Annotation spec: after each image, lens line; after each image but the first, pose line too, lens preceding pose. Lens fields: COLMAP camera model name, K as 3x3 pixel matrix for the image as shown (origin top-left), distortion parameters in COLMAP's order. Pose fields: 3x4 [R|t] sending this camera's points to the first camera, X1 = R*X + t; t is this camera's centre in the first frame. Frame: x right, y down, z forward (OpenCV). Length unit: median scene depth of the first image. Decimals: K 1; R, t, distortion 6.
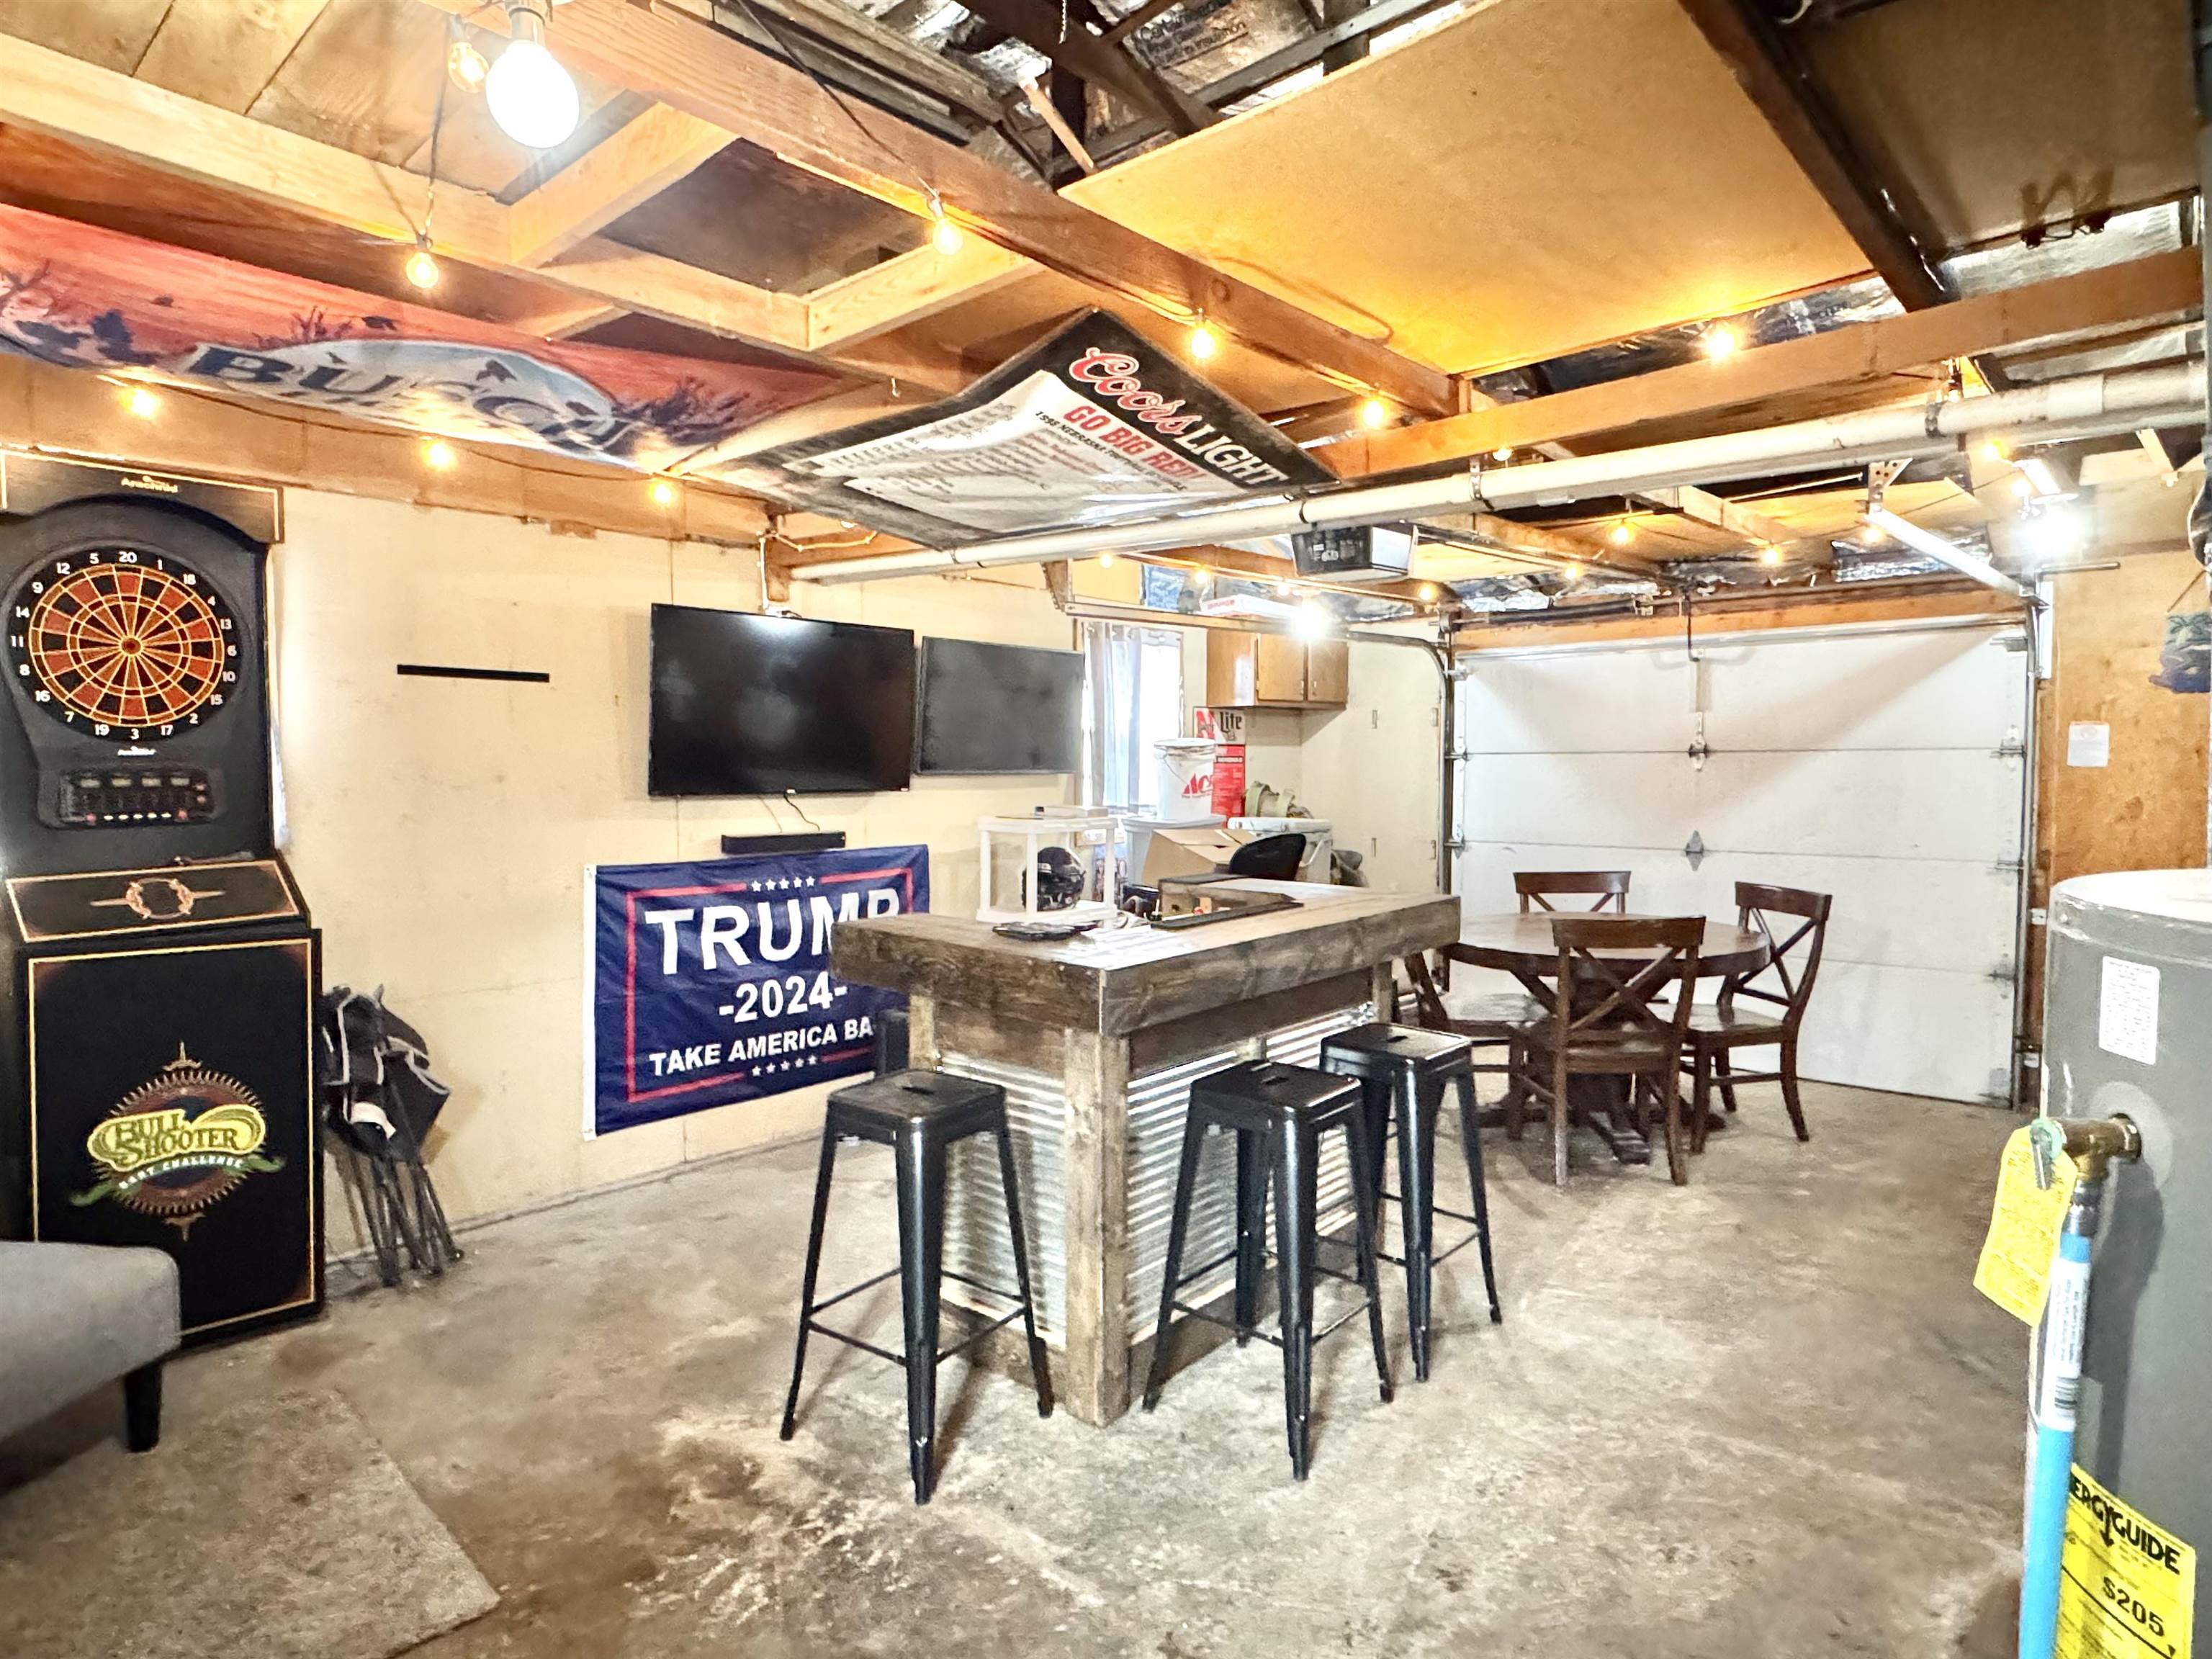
lens RADIAL K [[1253.9, 0, 1101.4], [0, 1253.9, 819.7], [0, 0, 1]] dist [-0.001490, -0.000392]
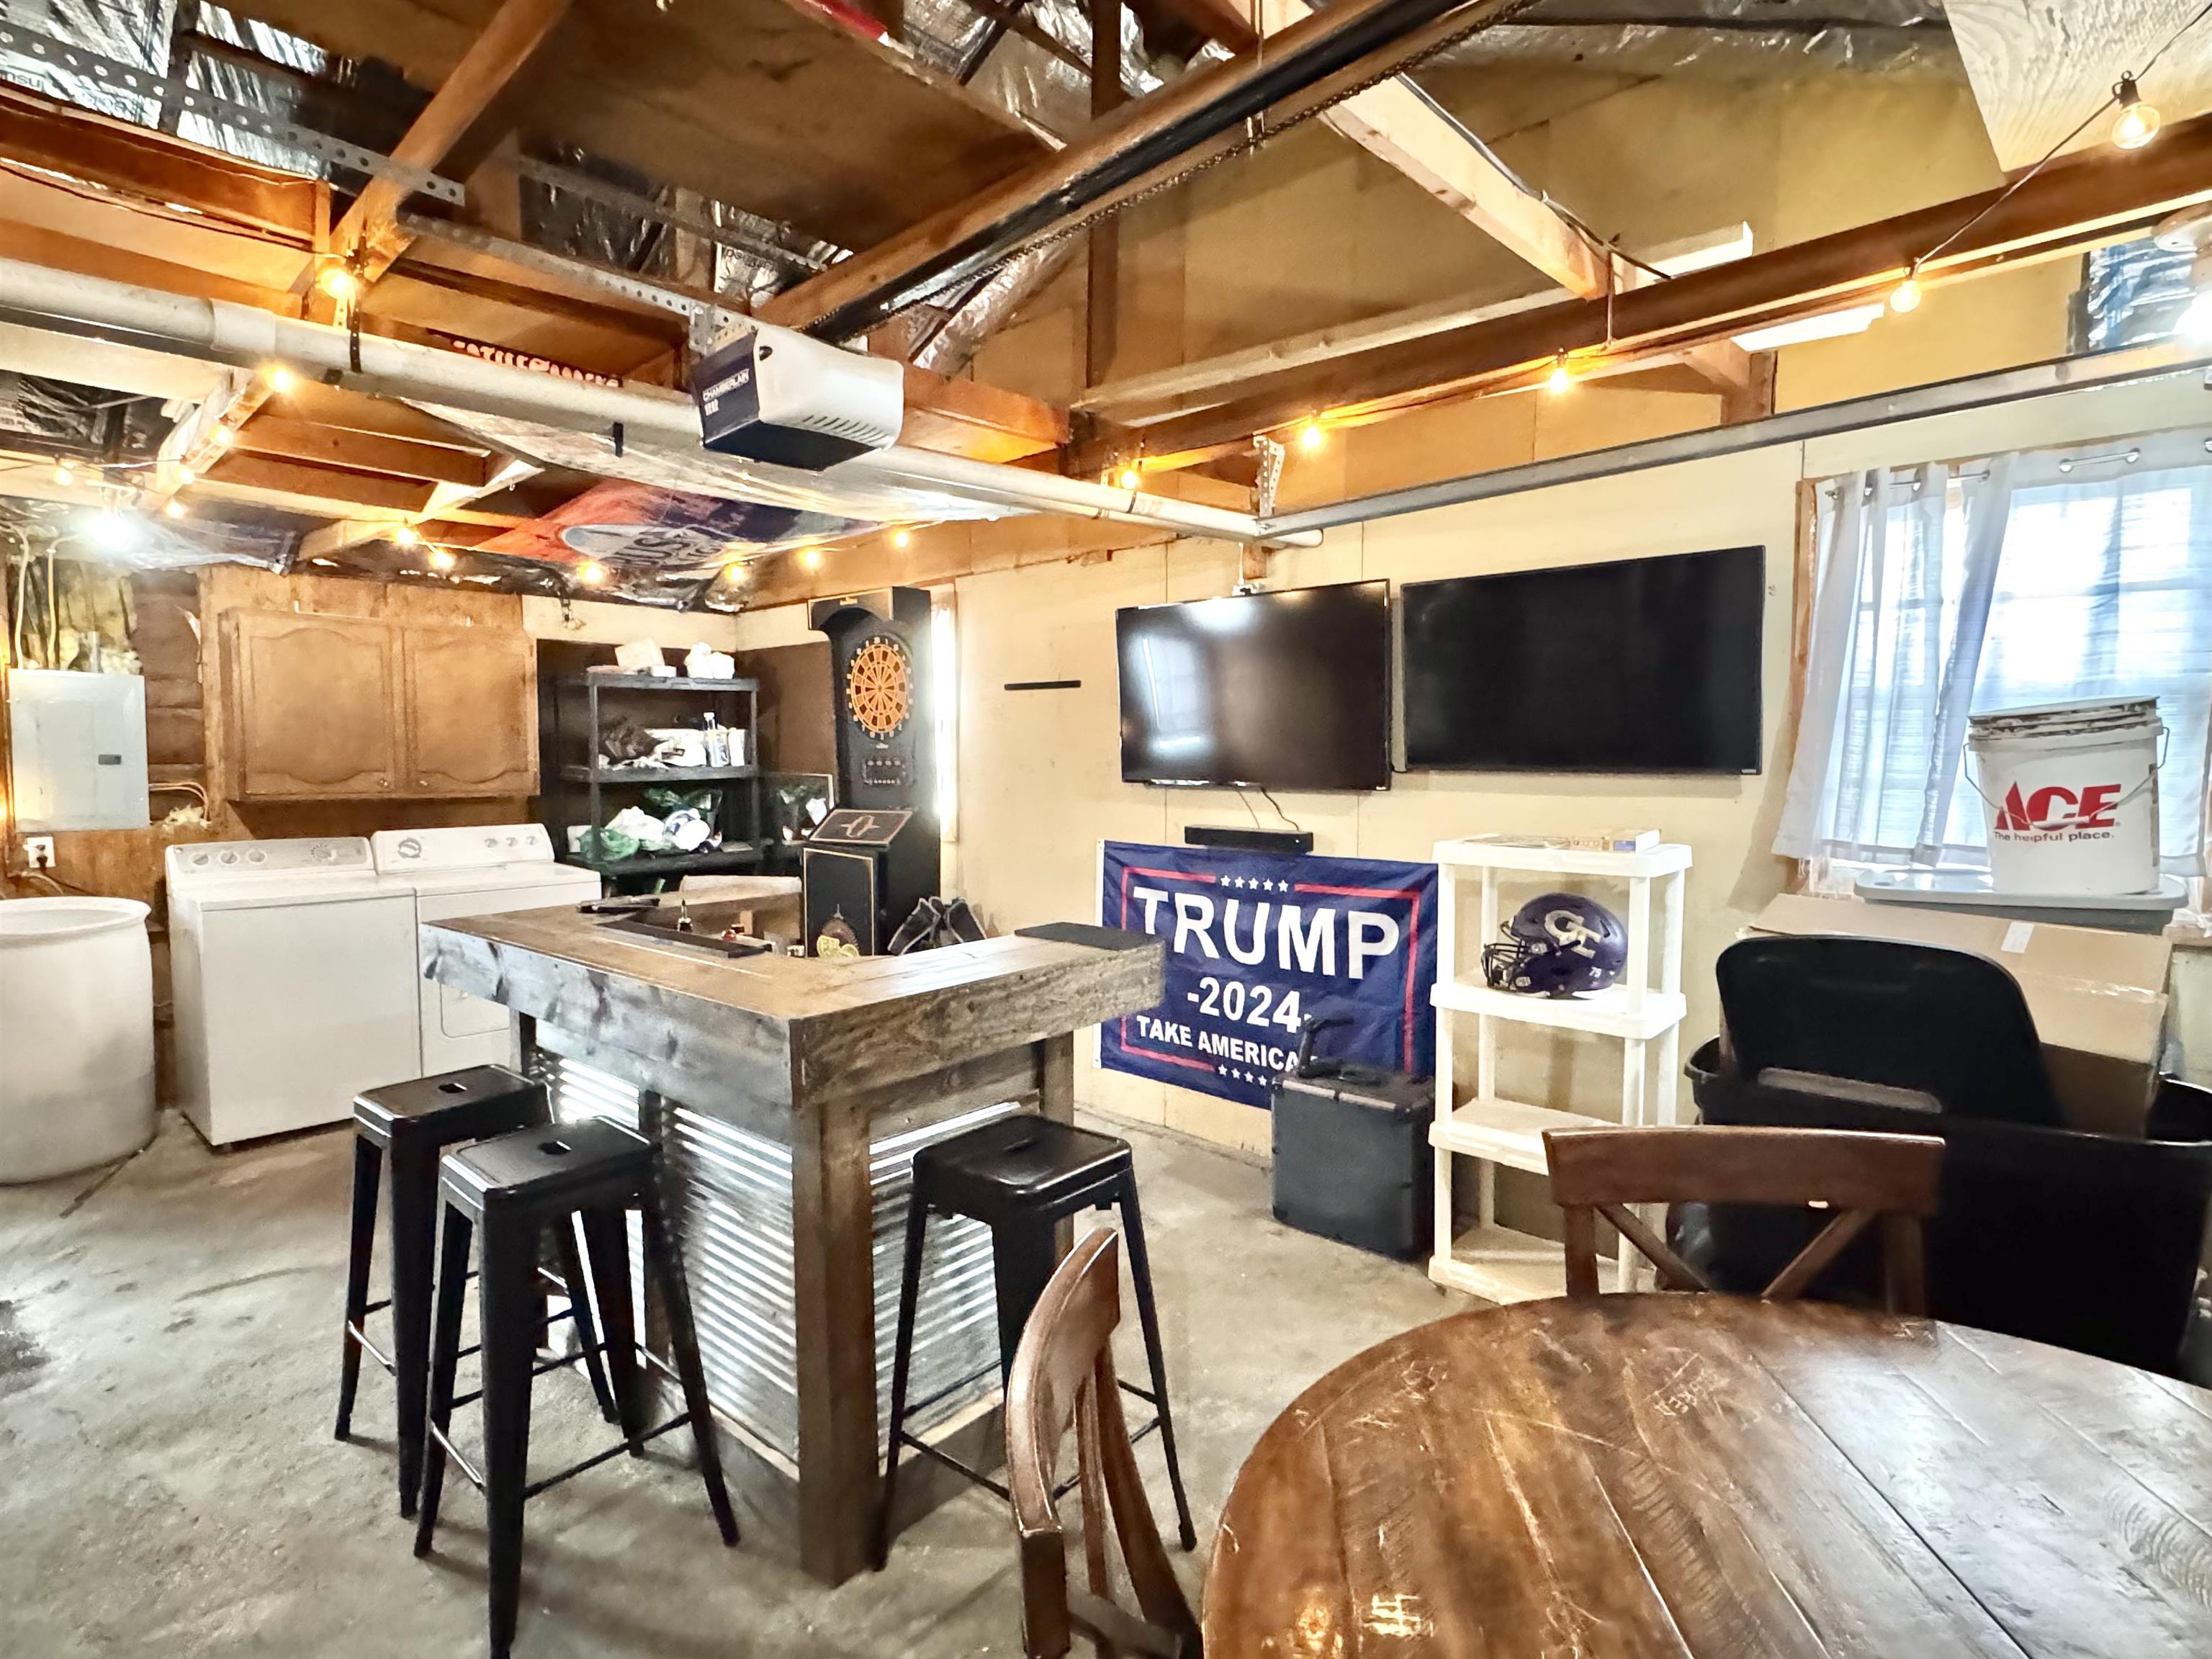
lens RADIAL K [[1141.4, 0, 1099.1], [0, 1141.4, 828.2], [0, 0, 1]] dist [0.004181, -0.000015]
pose [[-0.020885, 0.065878, -0.997609, 0.605314], [-0.047465, 0.996636, 0.066807, -0.041984], [0.998655, 0.048747, -0.017688, 0.918563]]
